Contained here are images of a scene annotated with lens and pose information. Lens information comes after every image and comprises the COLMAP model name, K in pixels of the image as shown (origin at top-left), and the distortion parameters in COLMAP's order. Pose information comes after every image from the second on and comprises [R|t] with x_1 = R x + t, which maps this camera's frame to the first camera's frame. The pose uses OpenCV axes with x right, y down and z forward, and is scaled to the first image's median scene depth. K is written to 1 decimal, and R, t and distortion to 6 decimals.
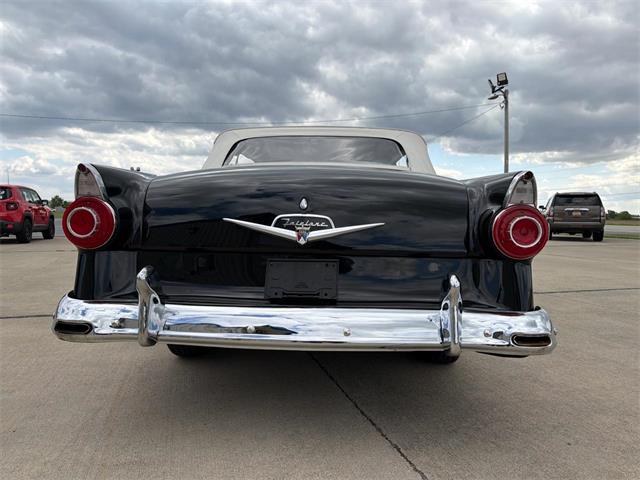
lens RADIAL K [[456.0, 0, 319.4], [0, 456.0, 240.2], [0, 0, 1]] dist [0.029122, -0.036438]
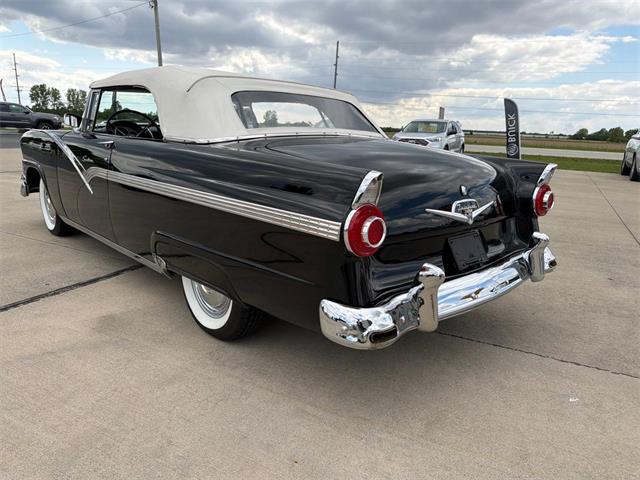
lens RADIAL K [[456.0, 0, 323.4], [0, 456.0, 240.5], [0, 0, 1]] dist [0.029122, -0.036438]
pose [[0.695384, -0.156416, 0.701410, -0.140503], [0.005847, 0.977225, 0.212126, -0.025180], [-0.718615, -0.143408, 0.680461, 0.045495]]
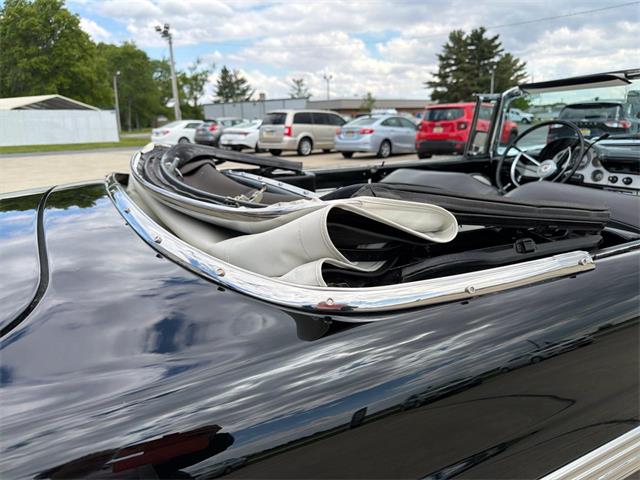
lens RADIAL K [[456.0, 0, 317.7], [0, 456.0, 241.0], [0, 0, 1]] dist [0.029122, -0.036438]
pose [[0.490866, 0.197340, -0.848591, 0.078328], [-0.014232, 0.975696, 0.218666, -0.036181], [0.871119, -0.095259, 0.481744, 0.165422]]
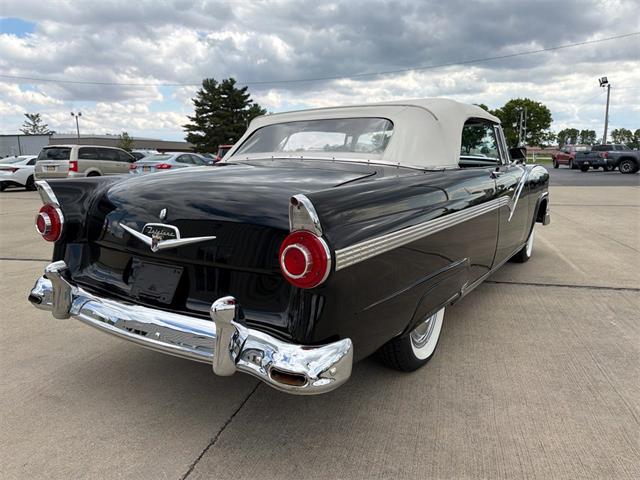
lens RADIAL K [[456.0, 0, 322.3], [0, 456.0, 242.5], [0, 0, 1]] dist [0.029122, -0.036438]
pose [[0.858987, 0.070105, -0.507175, 0.101194], [-0.003980, 0.991466, 0.130306, -0.018410], [0.511982, -0.109913, 0.851935, 0.026974]]
